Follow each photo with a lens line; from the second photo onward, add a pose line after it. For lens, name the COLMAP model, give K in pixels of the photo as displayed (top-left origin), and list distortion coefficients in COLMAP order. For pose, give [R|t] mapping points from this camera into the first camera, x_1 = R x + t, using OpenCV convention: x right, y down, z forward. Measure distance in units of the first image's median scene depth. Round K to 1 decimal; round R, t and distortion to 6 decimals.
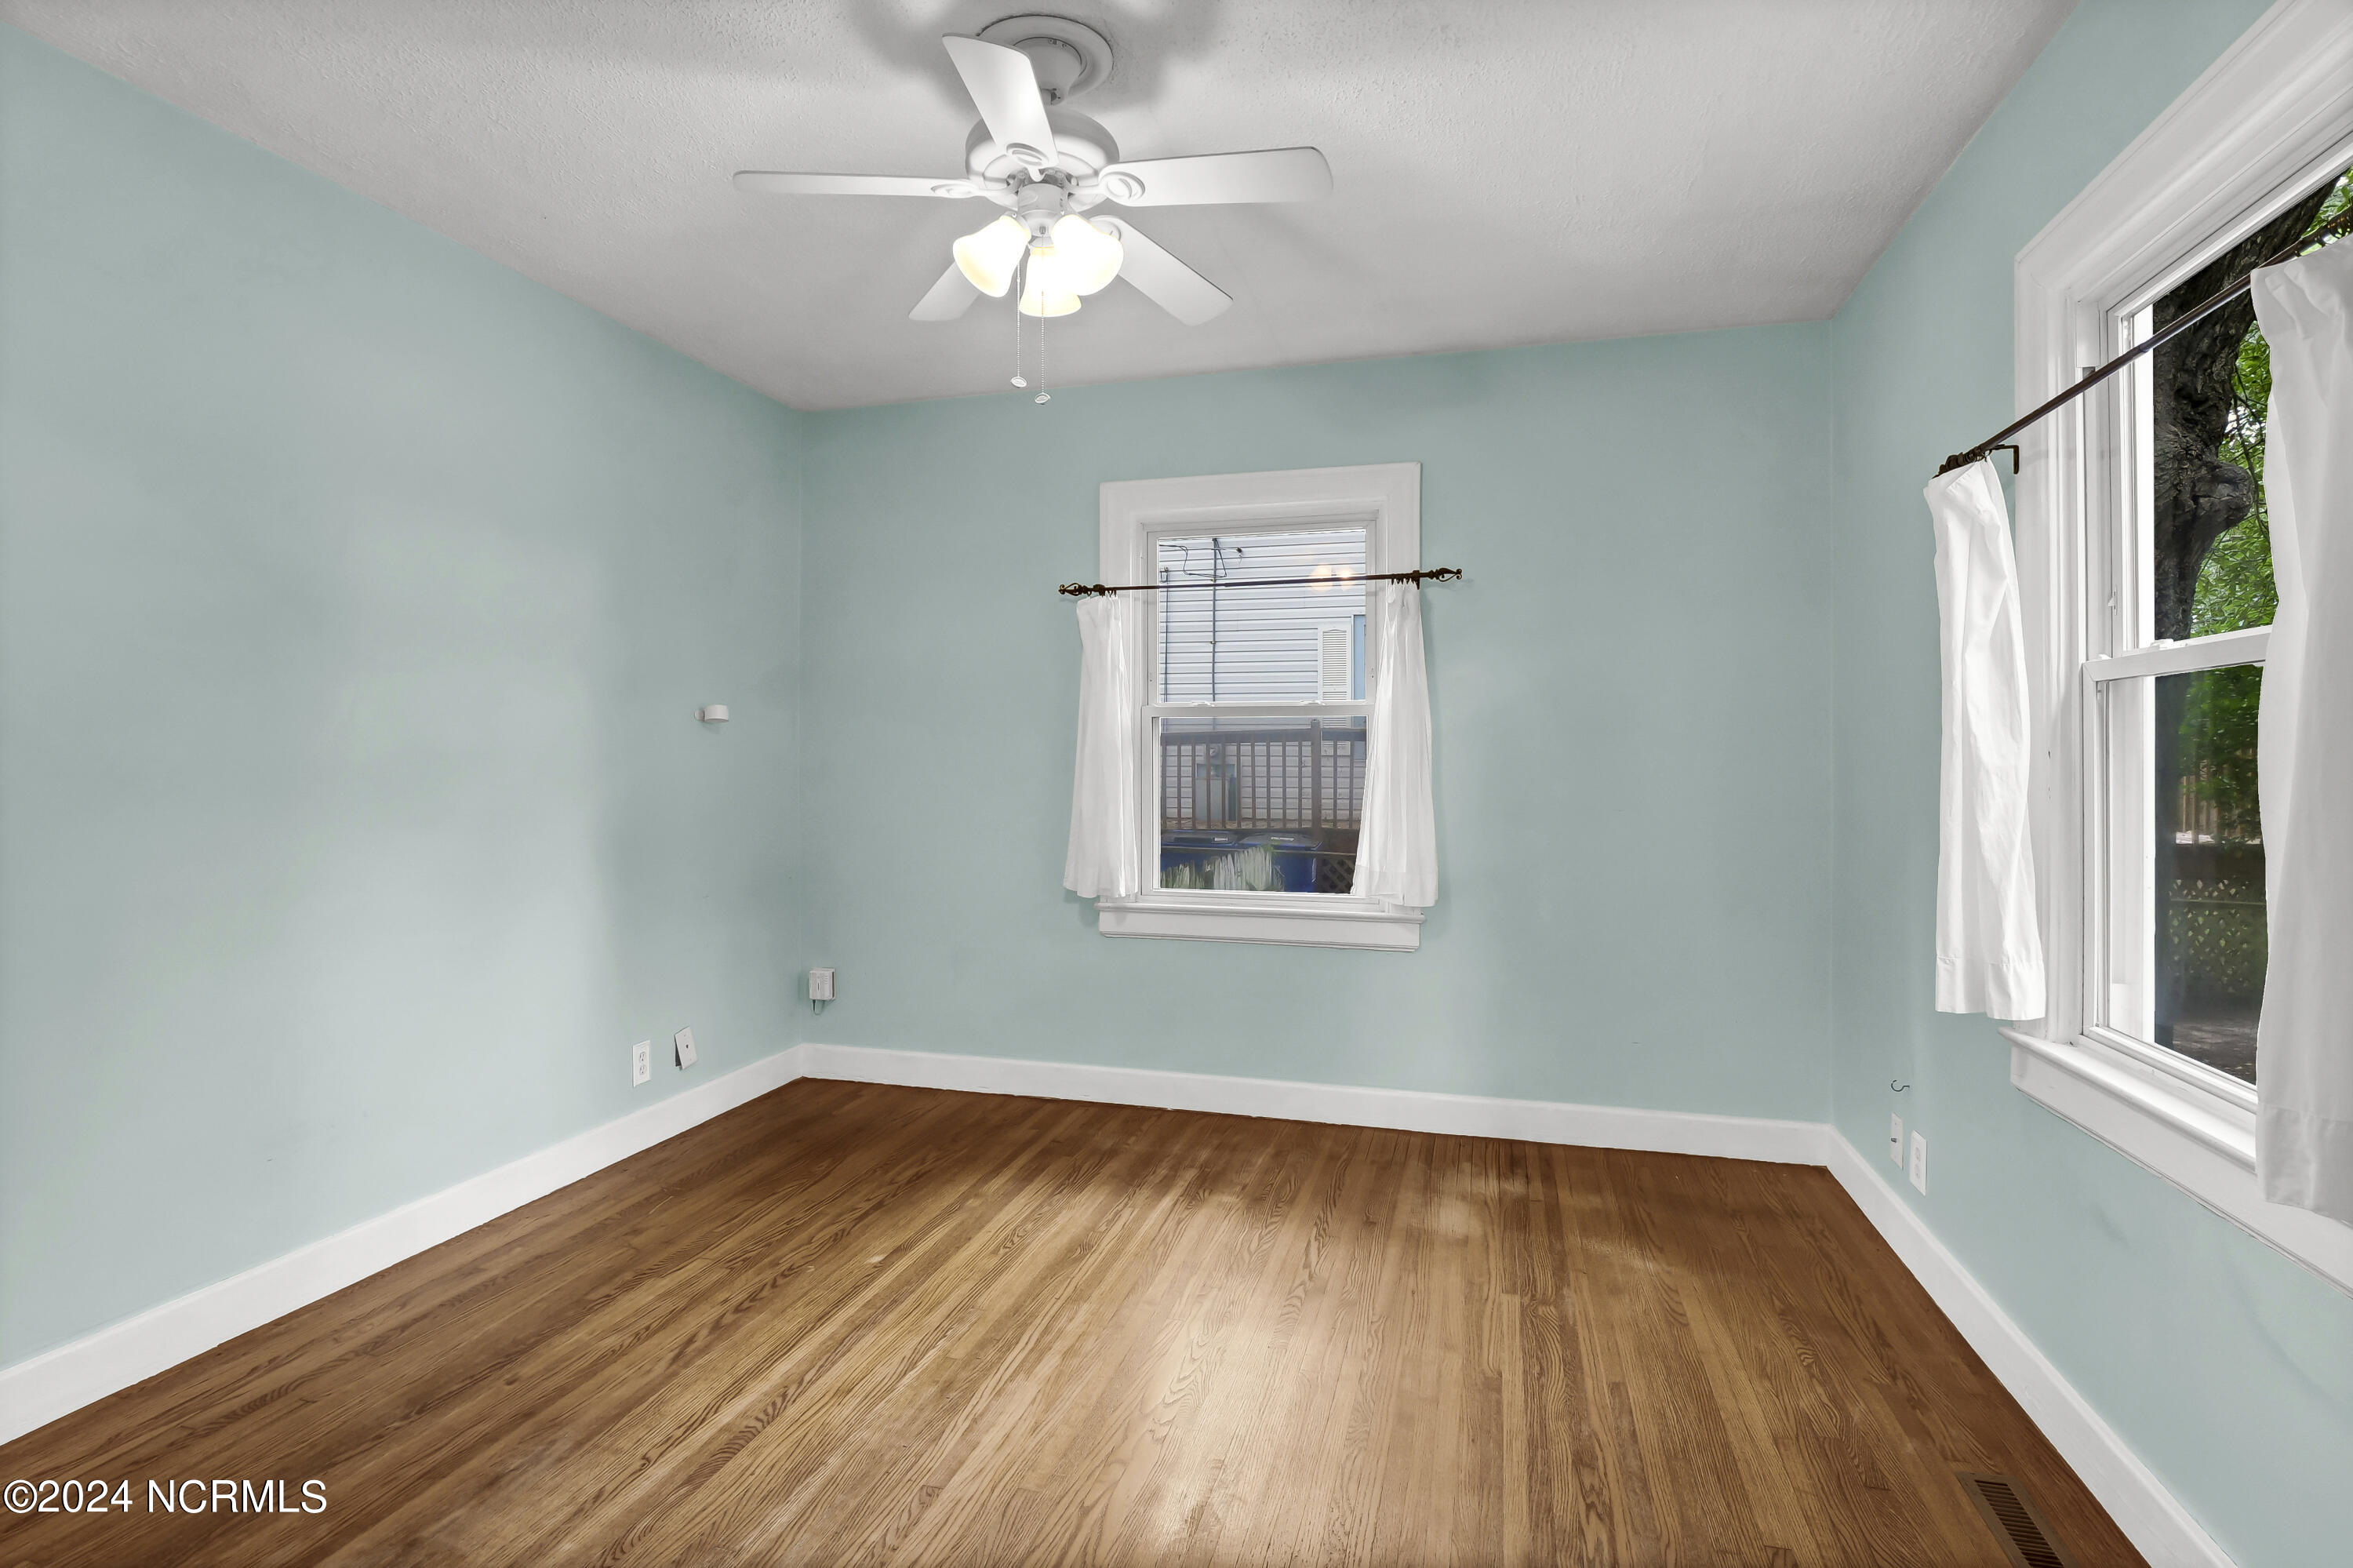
lens RADIAL K [[1171.8, 0, 1154.8], [0, 1171.8, 765.1], [0, 0, 1]] dist [-0.005410, -0.000943]
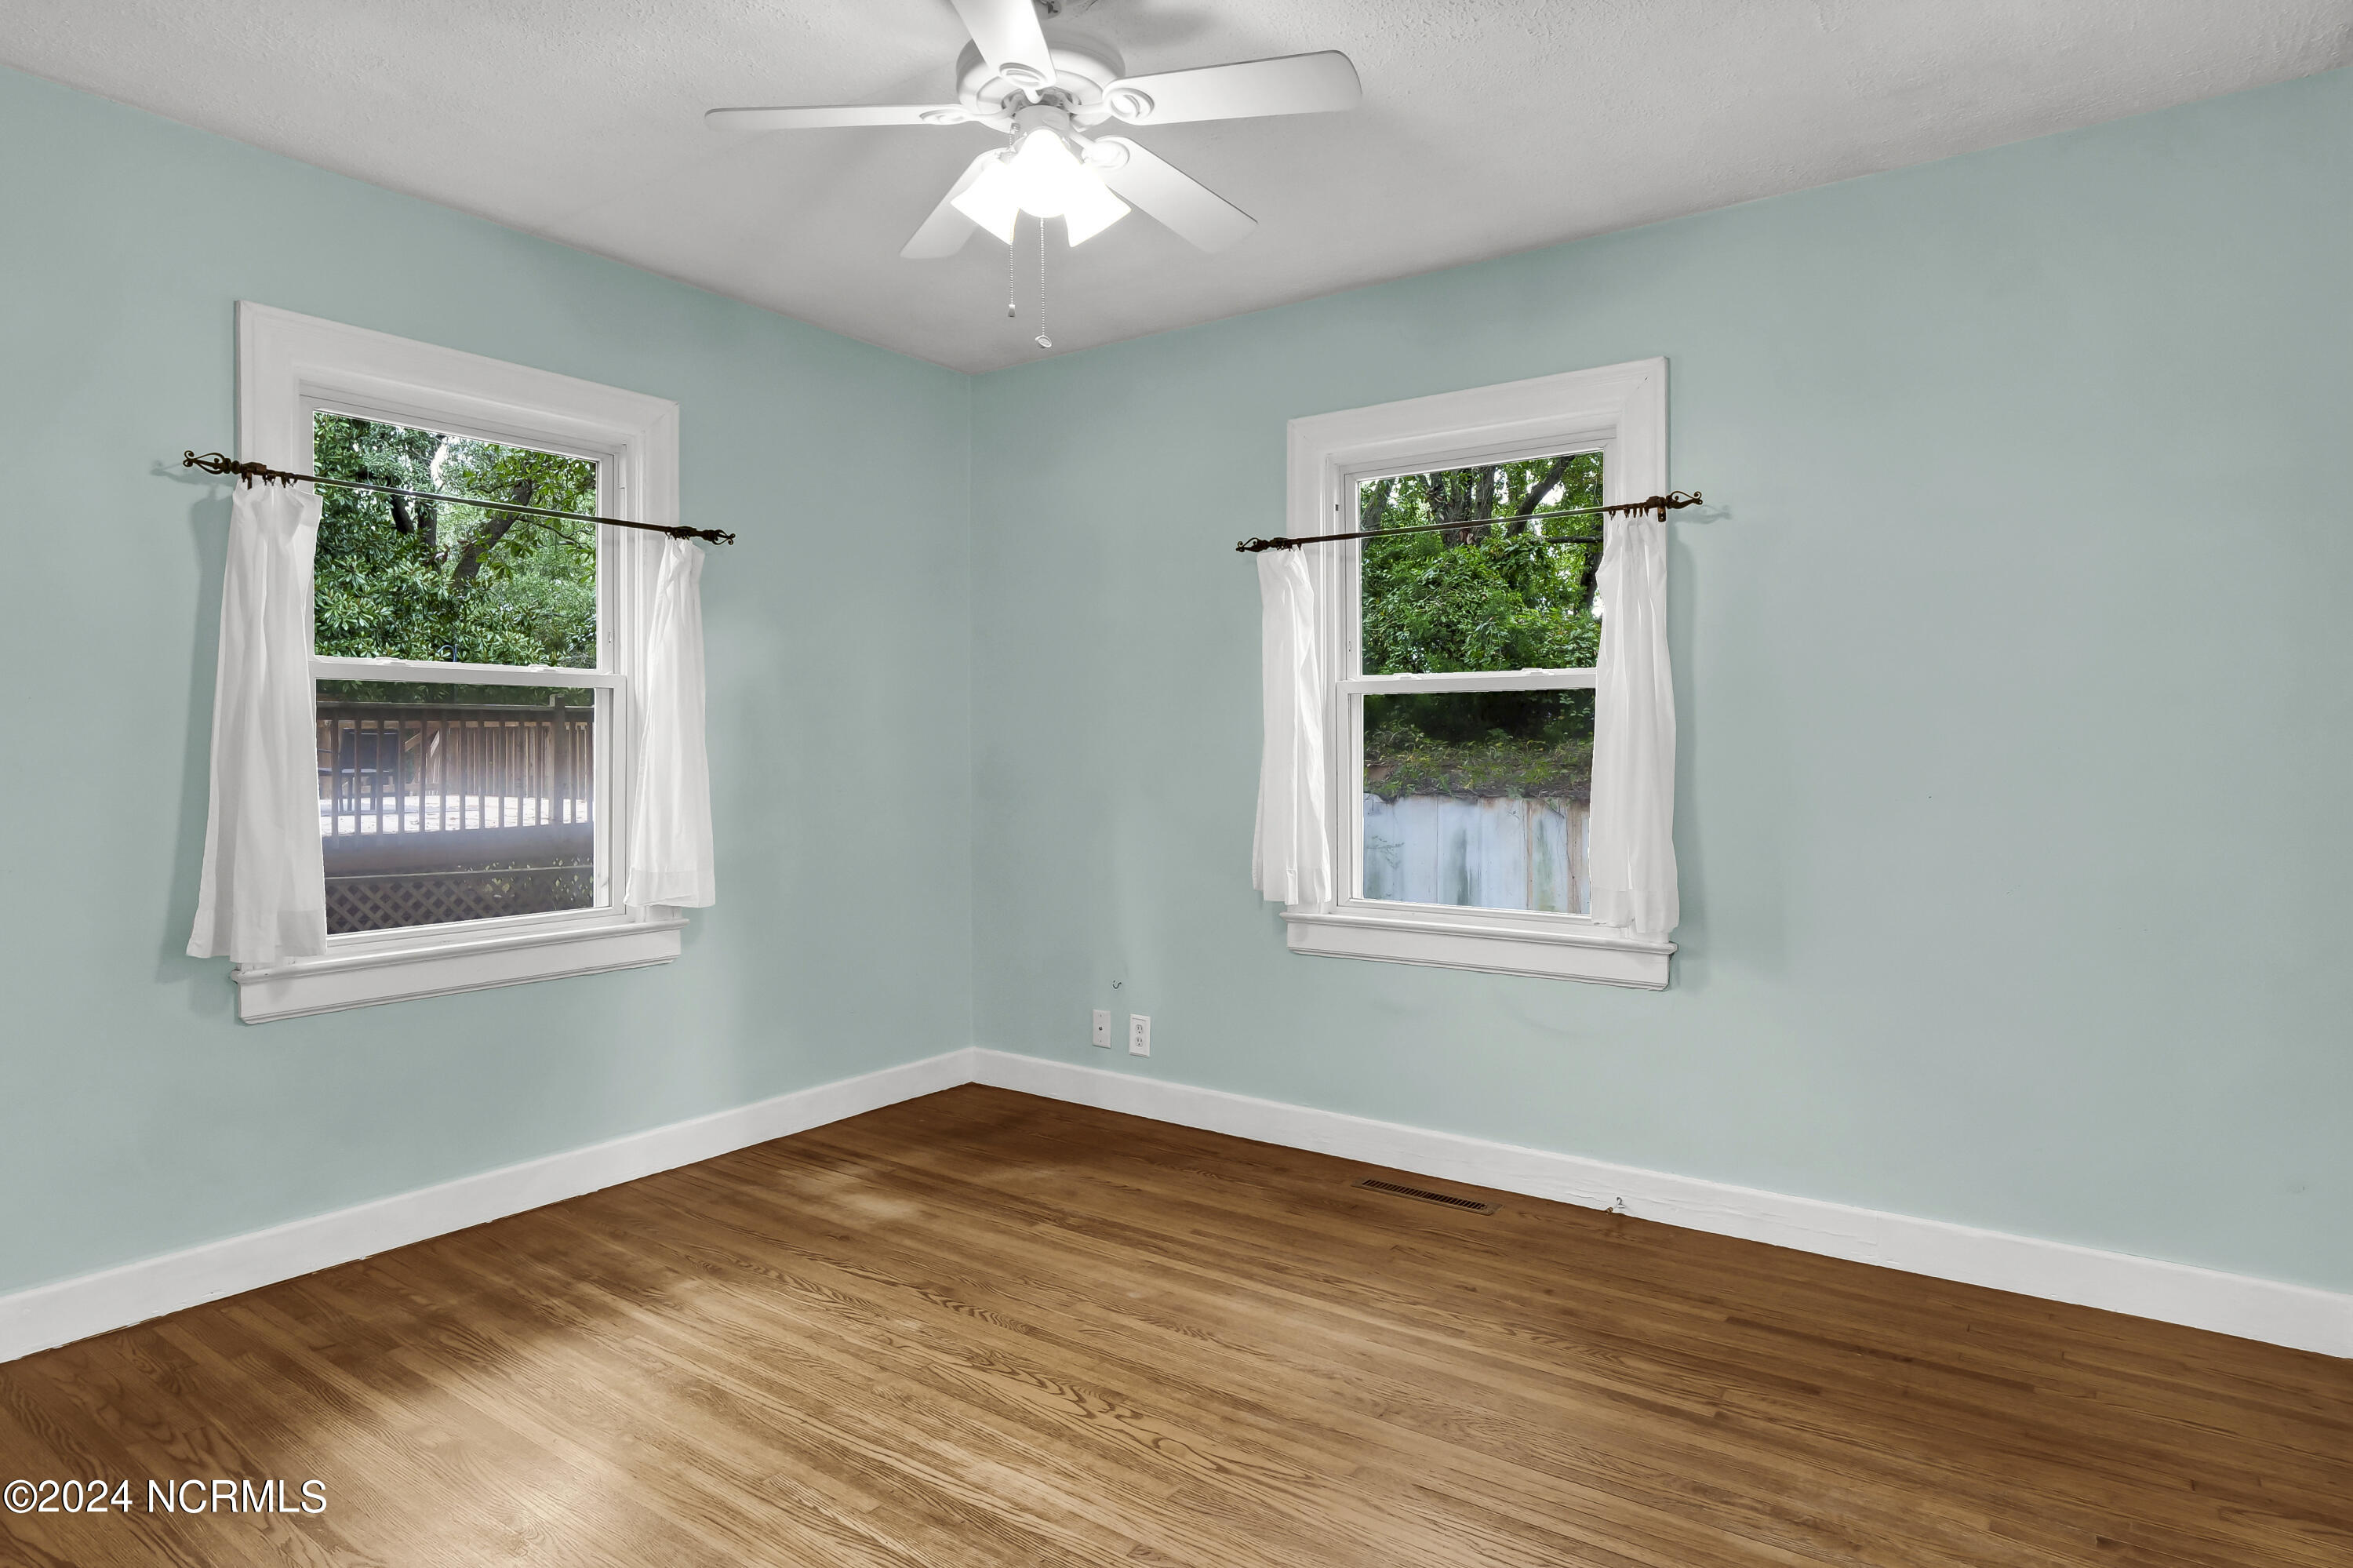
lens RADIAL K [[1337.0, 0, 1150.6], [0, 1337.0, 748.1], [0, 0, 1]] dist [0.002180, 0.000097]
pose [[0.342416, -0.003697, 0.939541, -0.783673], [0.005027, 0.999985, 0.002103, -0.000154], [-0.939535, 0.004002, 0.342429, 0.431761]]
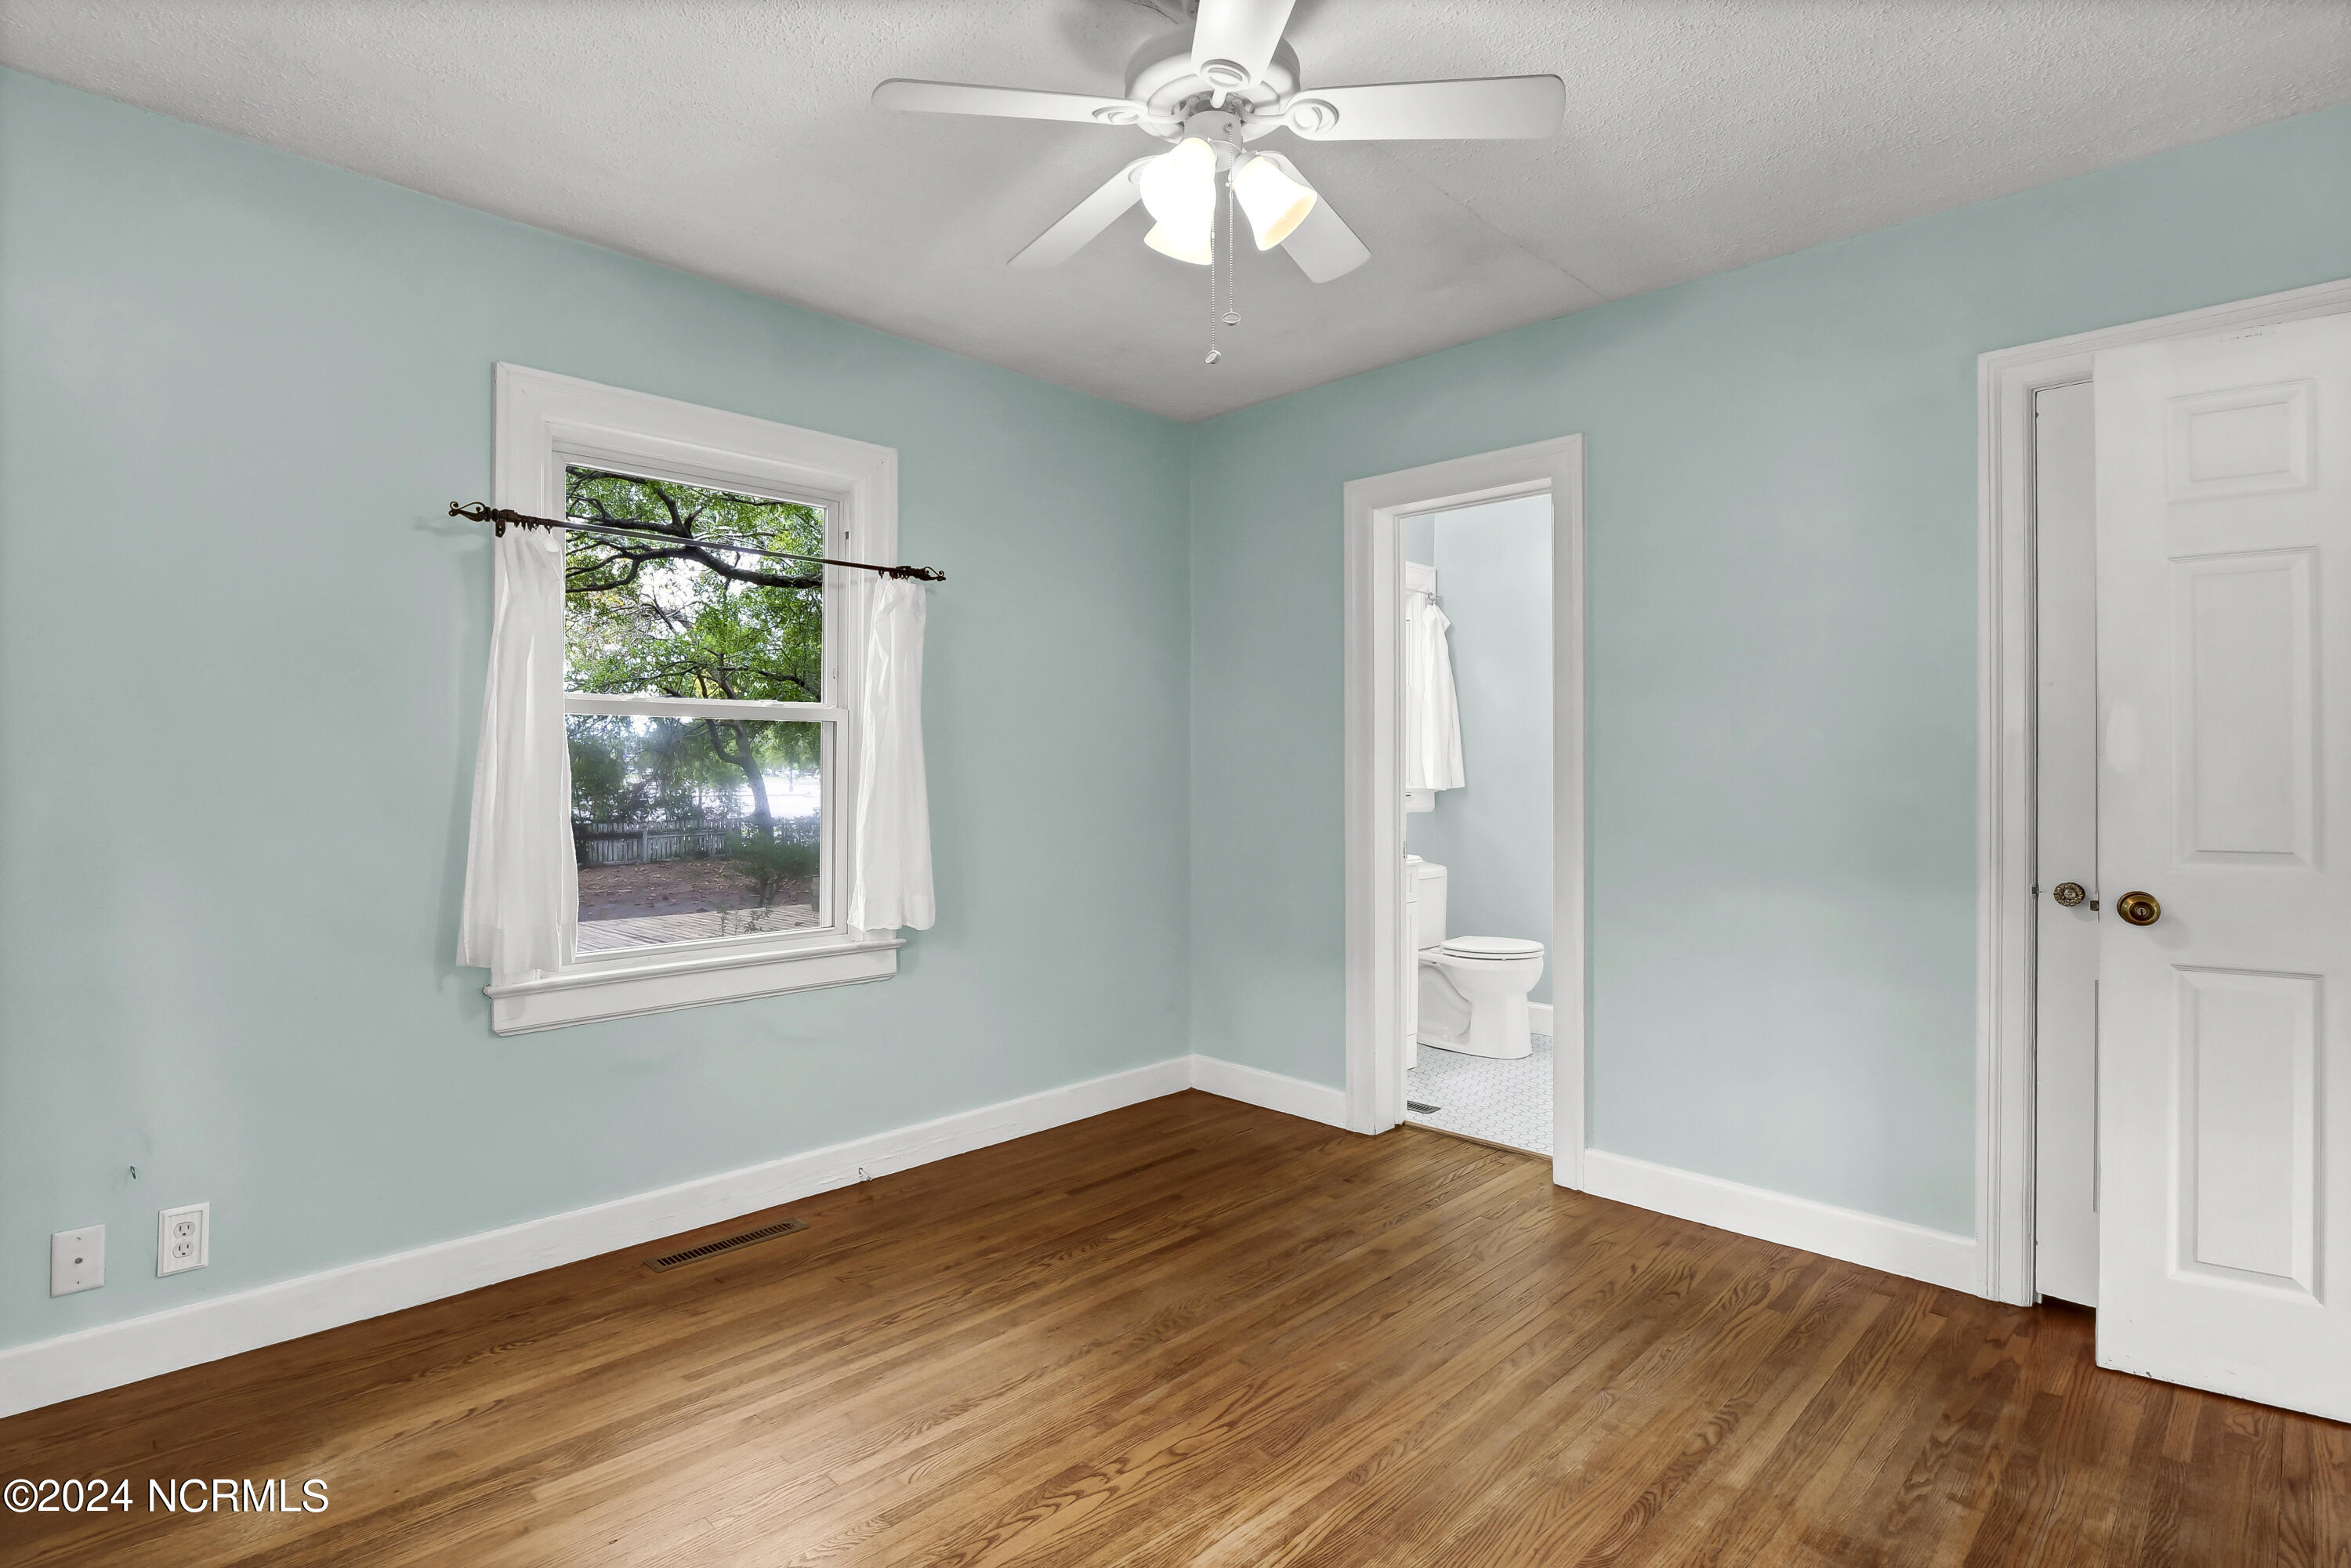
lens RADIAL K [[1170.7, 0, 1153.8], [0, 1170.7, 765.1], [0, 0, 1]] dist [-0.005410, -0.000943]
pose [[-0.875924, -0.001521, 0.482447, -0.361557], [-0.001870, 0.999998, -0.000241, -0.006789], [-0.482446, -0.001113, -0.875925, 1.350476]]
